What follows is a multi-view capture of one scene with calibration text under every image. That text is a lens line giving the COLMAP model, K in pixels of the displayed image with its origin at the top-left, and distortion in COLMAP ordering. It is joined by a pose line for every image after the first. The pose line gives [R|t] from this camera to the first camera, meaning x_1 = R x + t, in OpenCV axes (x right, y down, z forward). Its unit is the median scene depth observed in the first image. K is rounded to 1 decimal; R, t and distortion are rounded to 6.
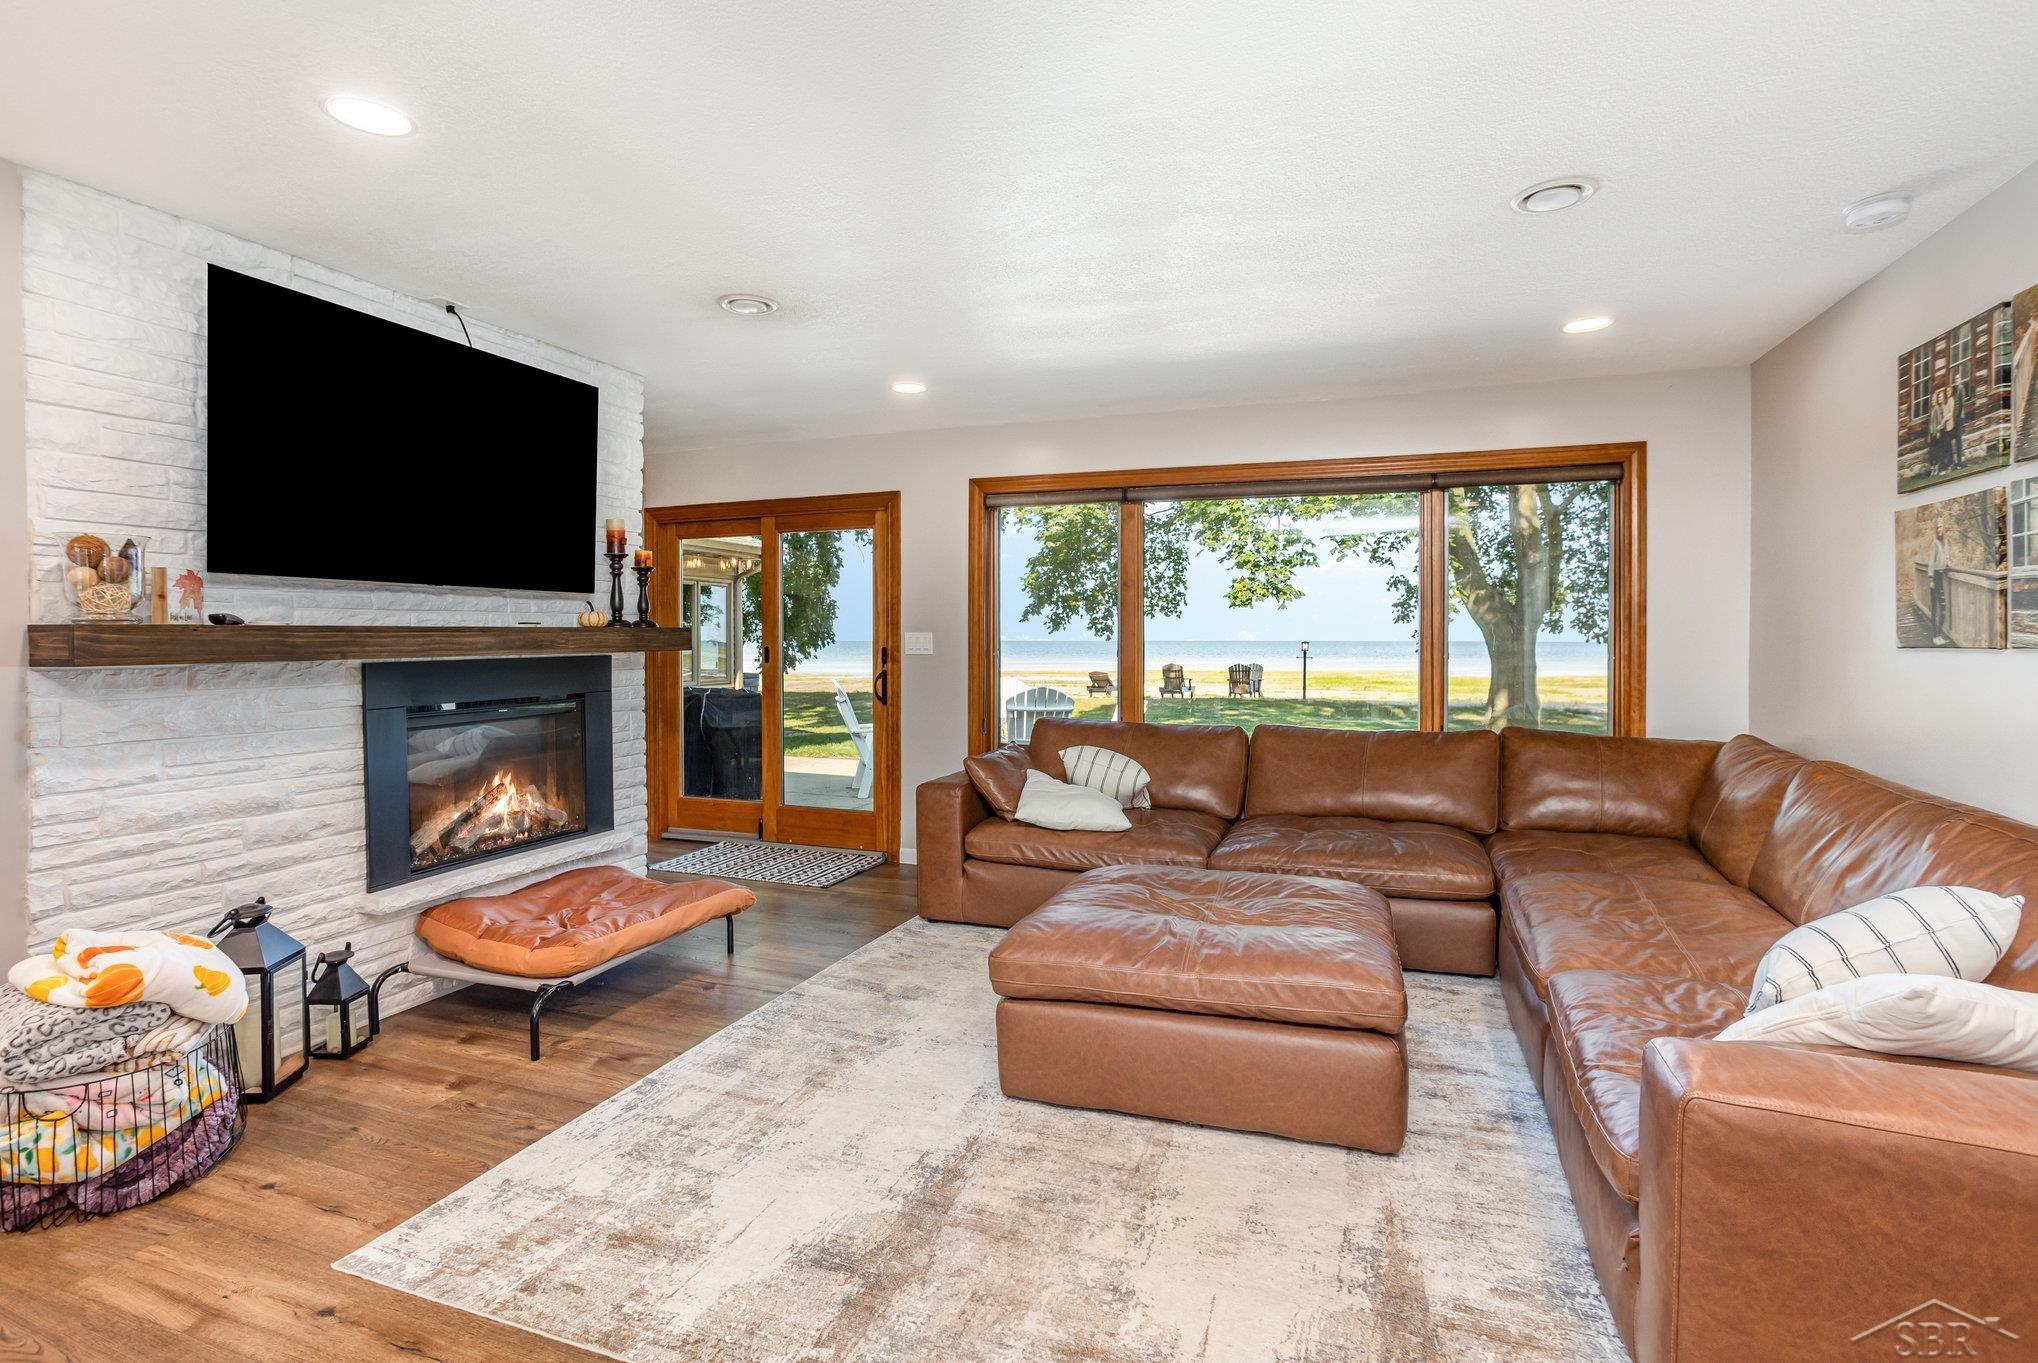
lens RADIAL K [[1014.2, 0, 1019.1], [0, 1014.2, 653.7], [0, 0, 1]] dist [-0.057855, 0.033047]
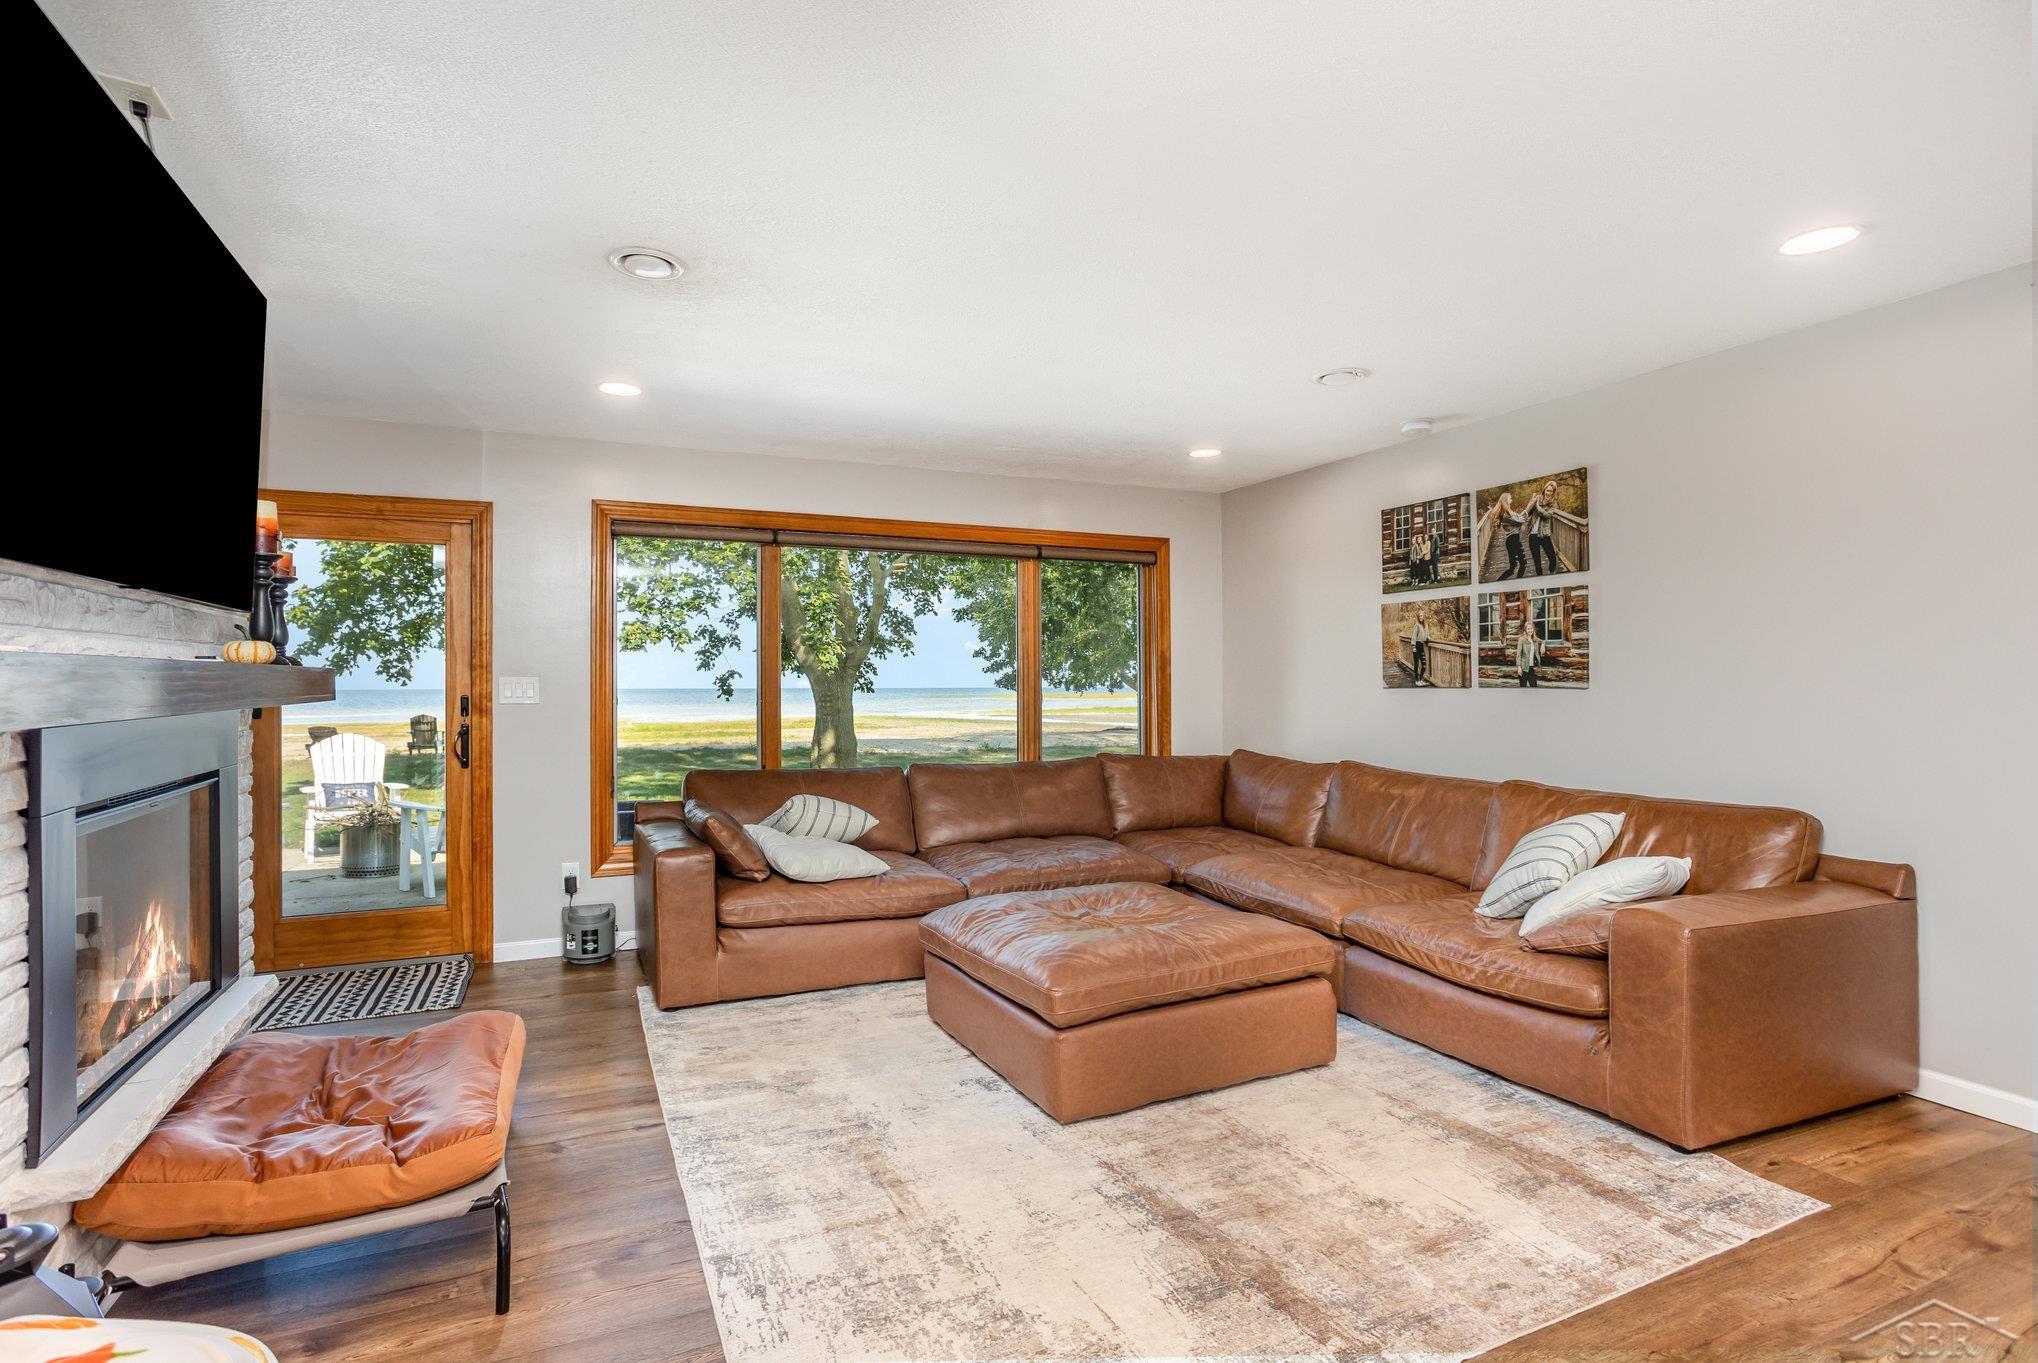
lens RADIAL K [[986.6, 0, 1019.0], [0, 986.6, 681.5], [0, 0, 1]] dist [-0.055152, 0.030326]
pose [[0.706593, 0.000102, 0.707620, -0.706083], [0.013109, 0.999827, -0.013233, -0.002793], [-0.707499, 0.018626, 0.706469, 0.291646]]
